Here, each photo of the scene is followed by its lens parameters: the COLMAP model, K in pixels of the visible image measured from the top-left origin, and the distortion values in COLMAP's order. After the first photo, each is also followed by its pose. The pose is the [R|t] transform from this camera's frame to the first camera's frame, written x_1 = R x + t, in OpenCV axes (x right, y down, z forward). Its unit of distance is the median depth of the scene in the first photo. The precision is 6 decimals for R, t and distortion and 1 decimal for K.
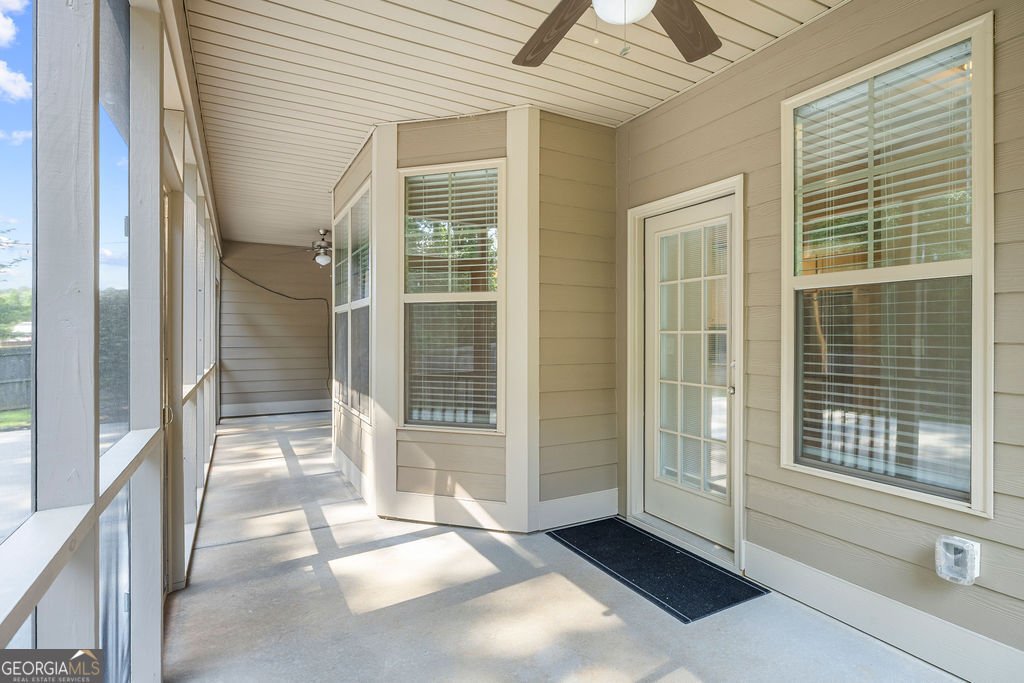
lens RADIAL K [[509.9, 0, 511.4], [0, 509.9, 335.2], [0, 0, 1]] dist [-0.003433, -0.002013]
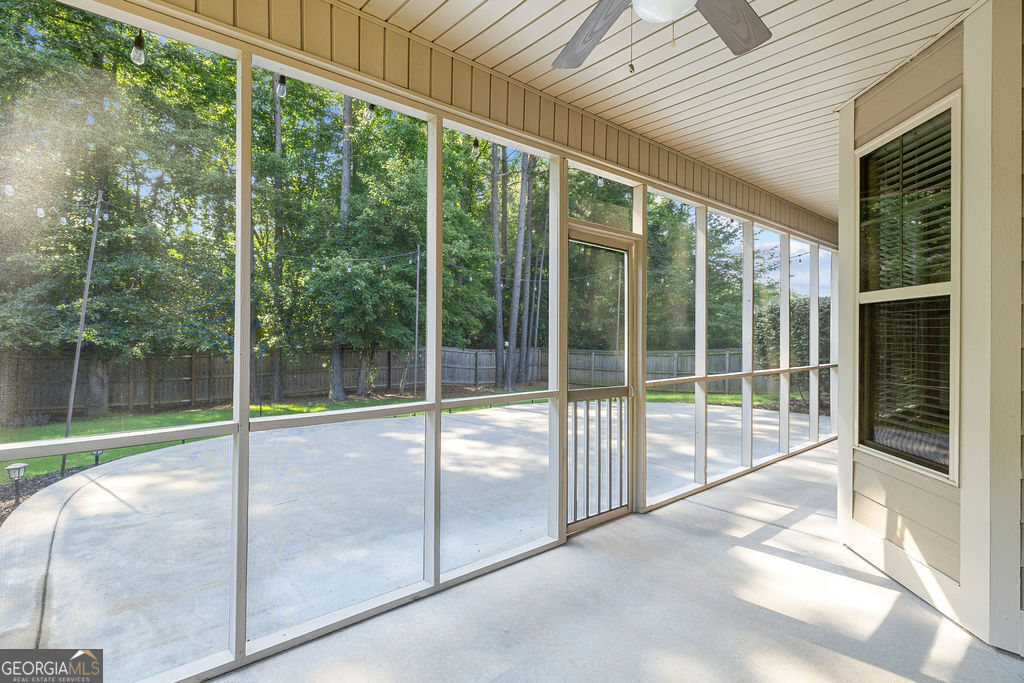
lens RADIAL K [[505.6, 0, 506.2], [0, 505.6, 335.7], [0, 0, 1]] dist [-0.001564, 0.001513]
pose [[0.210284, 0.005688, -0.977624, 0.522982], [-0.011985, 0.999923, 0.003239, -0.004898], [0.977567, 0.011035, 0.210336, 0.243955]]
